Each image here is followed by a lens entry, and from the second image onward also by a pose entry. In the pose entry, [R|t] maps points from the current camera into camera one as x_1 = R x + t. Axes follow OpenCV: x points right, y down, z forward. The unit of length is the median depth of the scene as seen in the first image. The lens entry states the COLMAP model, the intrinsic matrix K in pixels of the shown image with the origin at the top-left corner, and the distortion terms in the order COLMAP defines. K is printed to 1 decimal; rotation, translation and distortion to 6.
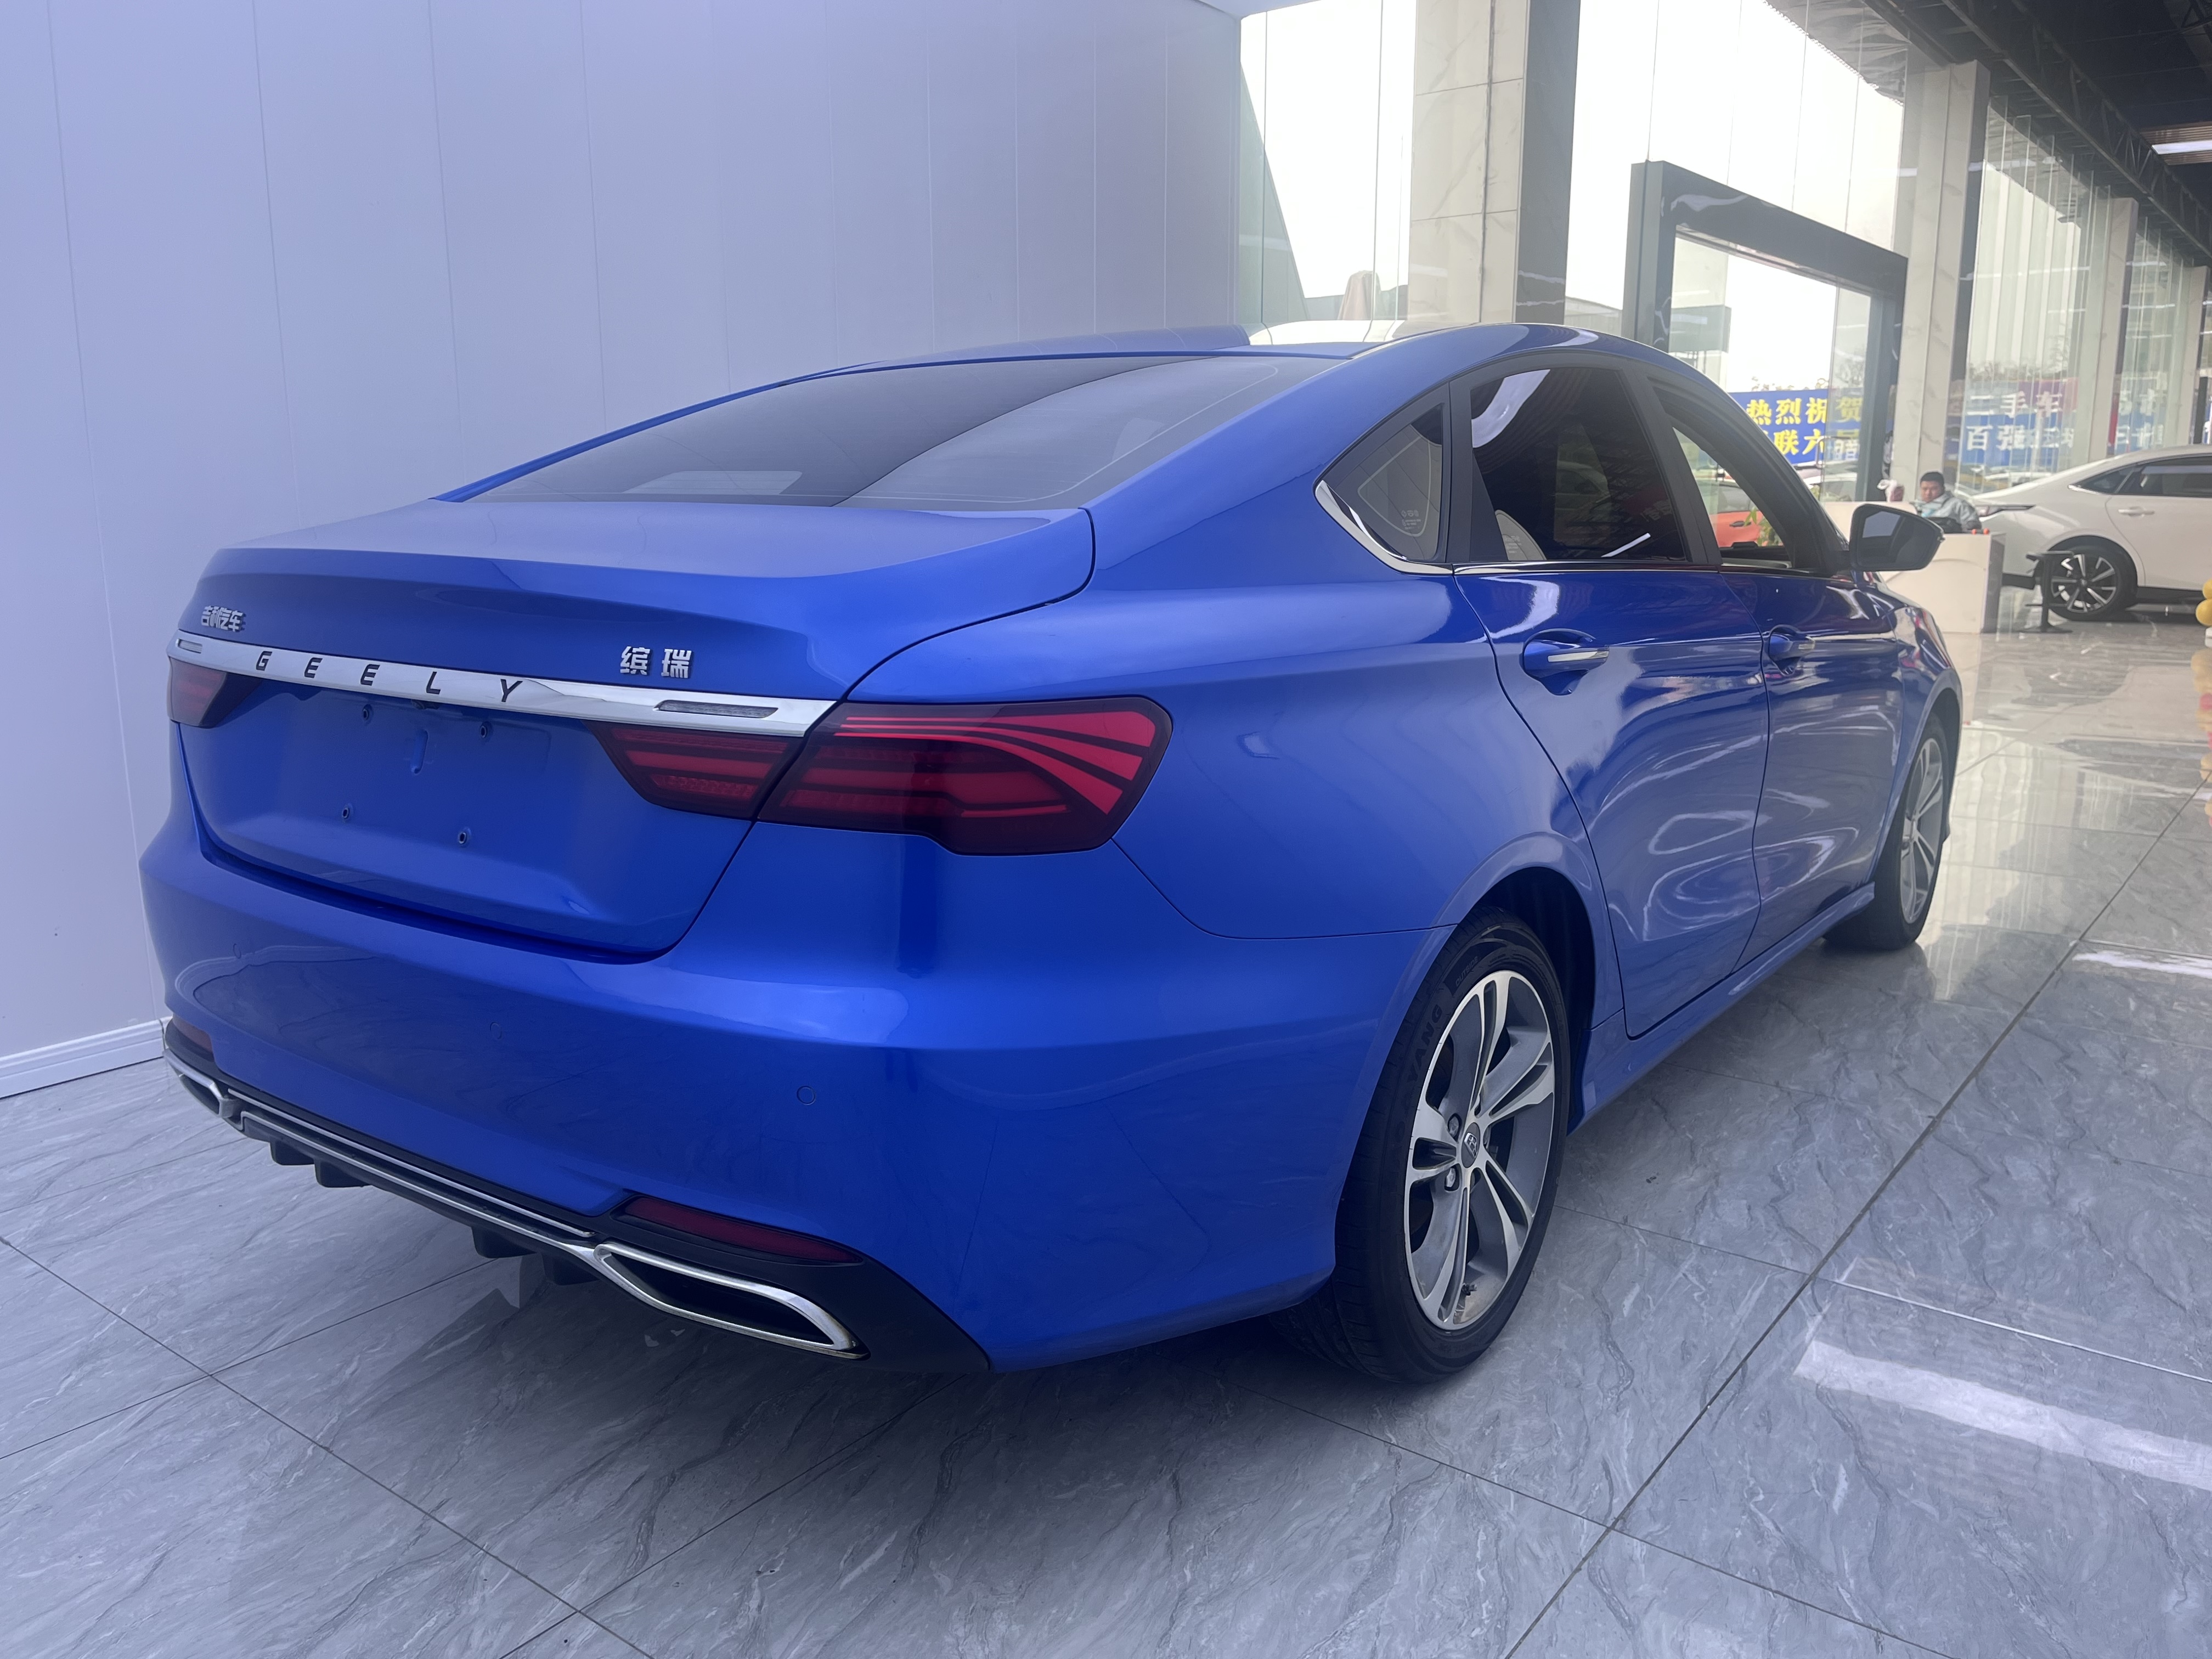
lens RADIAL K [[1679.6, 0, 1106.0], [0, 1679.6, 829.5], [0, 0, 1]] dist [0.095361, -0.135714]
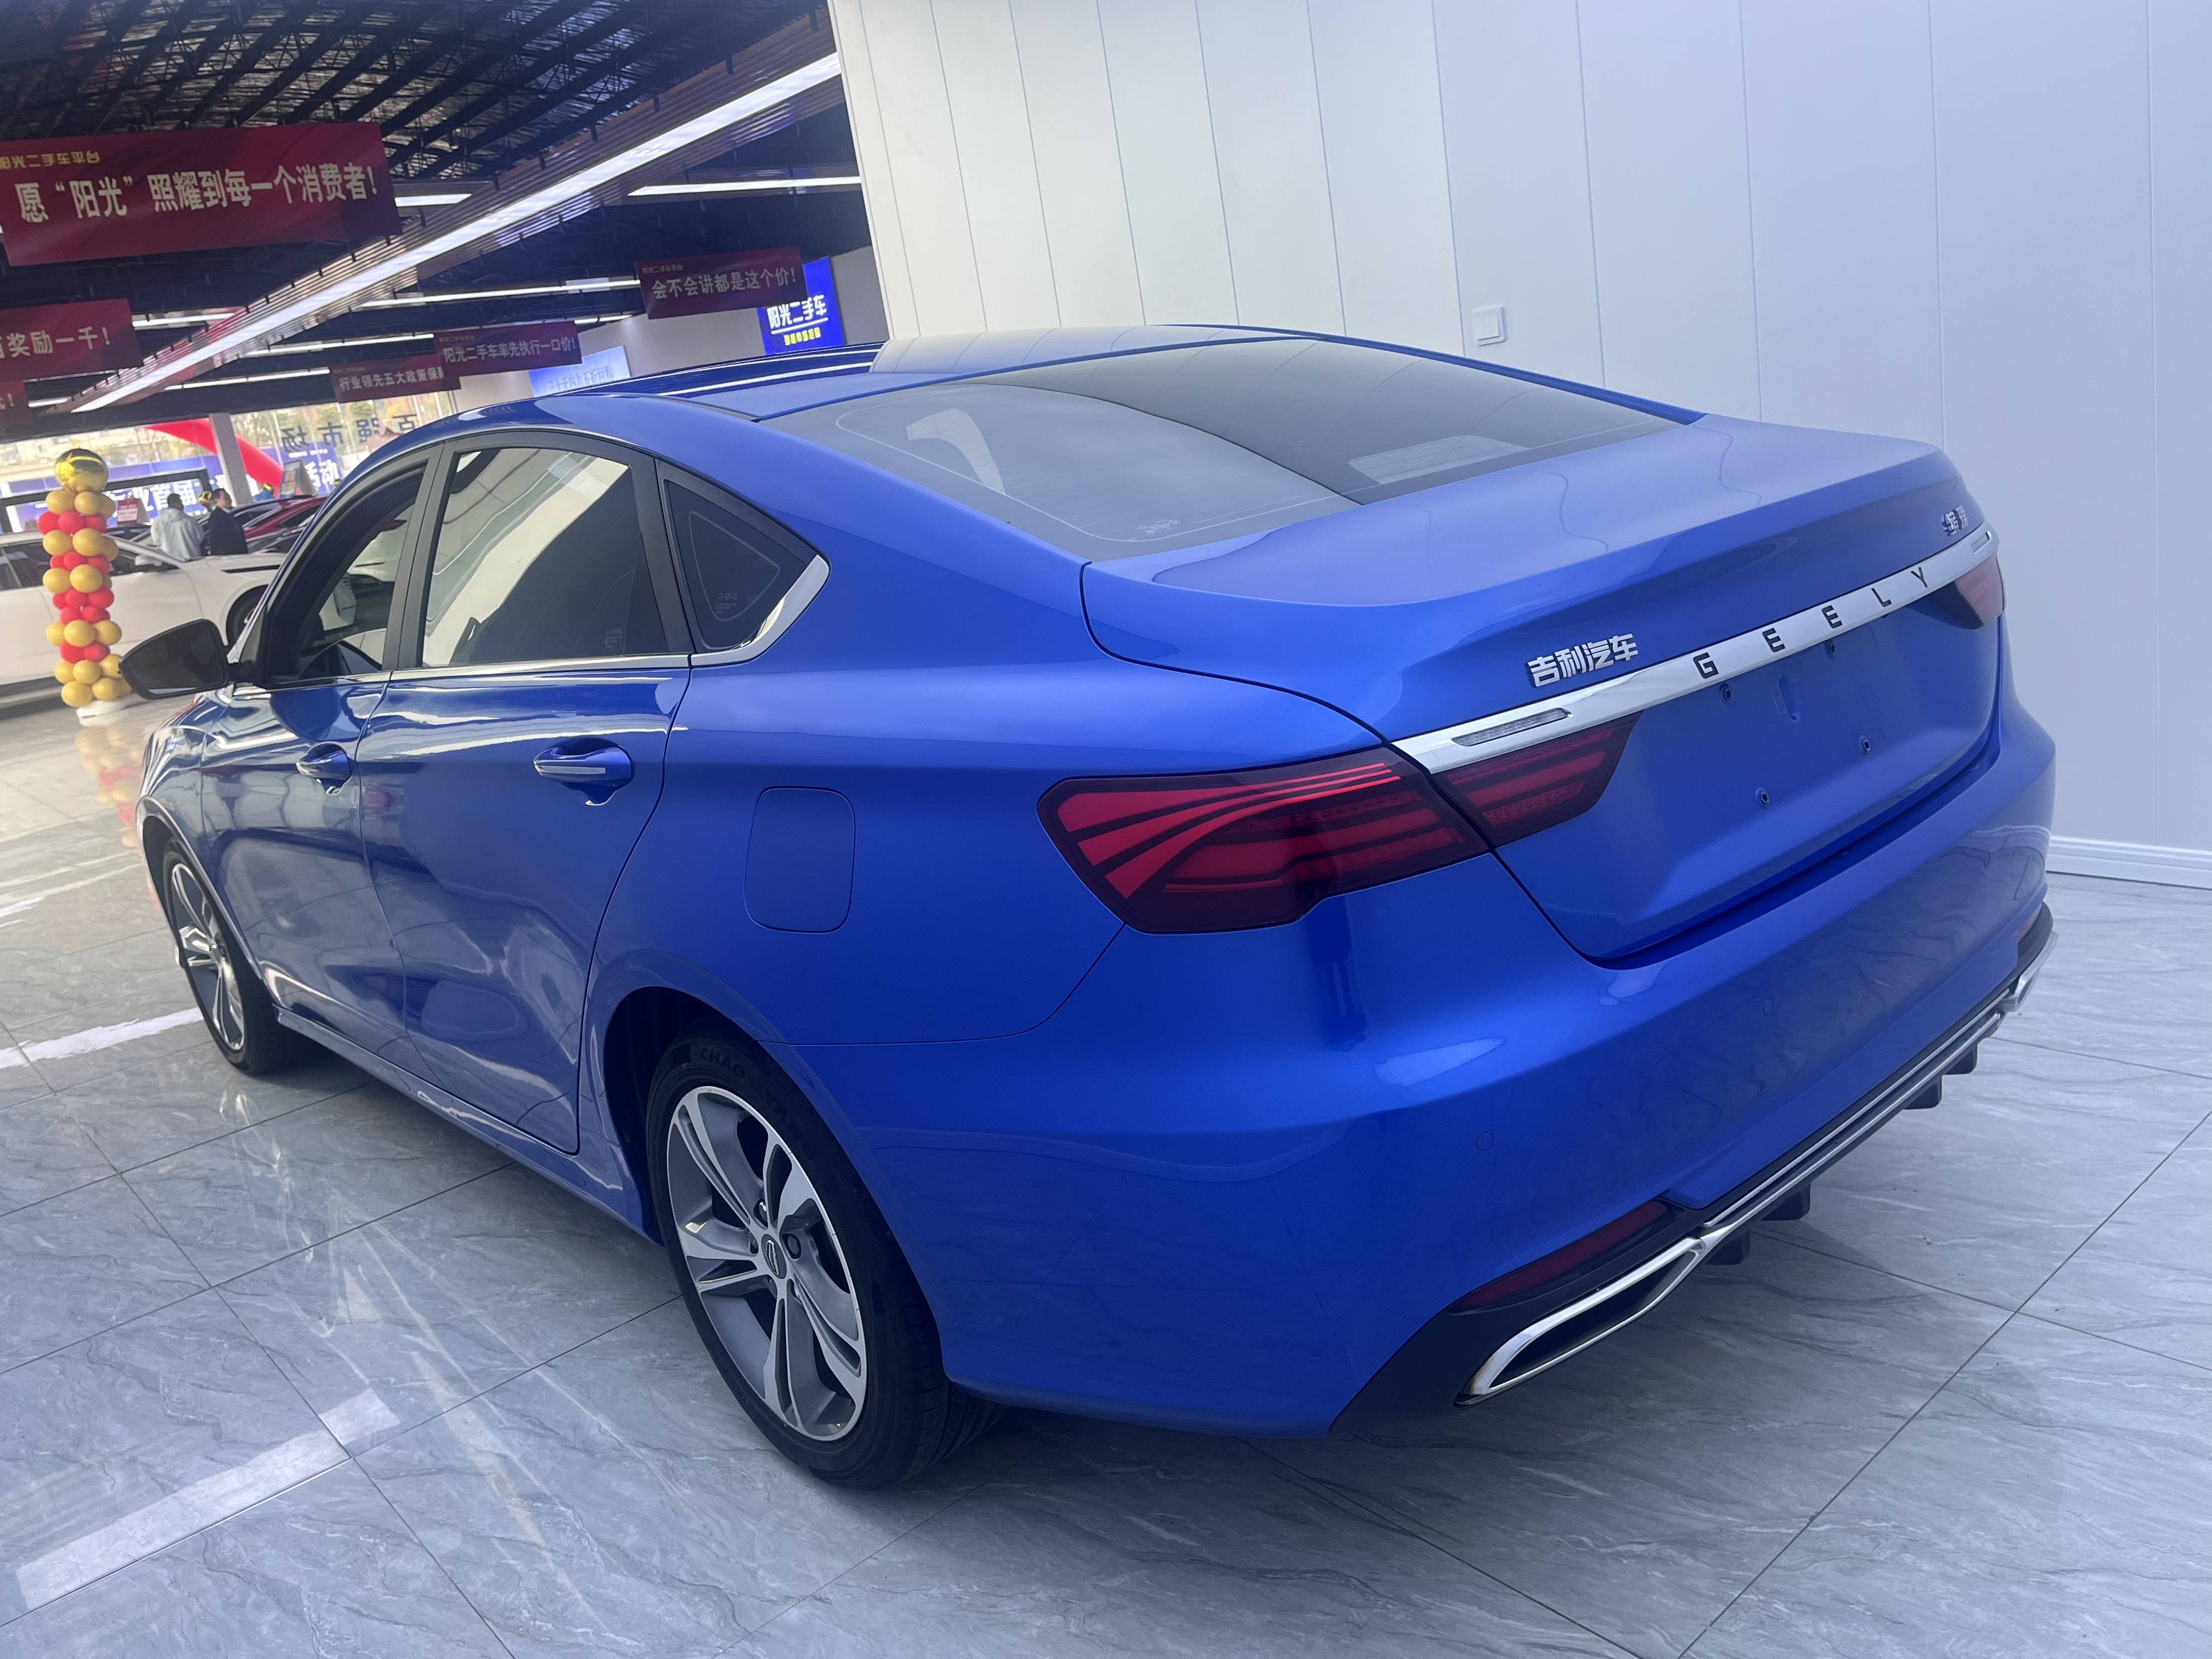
lens RADIAL K [[1679.6, 0, 1106.0], [0, 1679.6, 829.5], [0, 0, 1]] dist [0.095361, -0.135714]
pose [[0.208827, -0.275964, 0.938209, -1.473683], [0.338211, 0.920542, 0.195488, -0.311665], [-0.917608, 0.276490, 0.285568, 1.139656]]
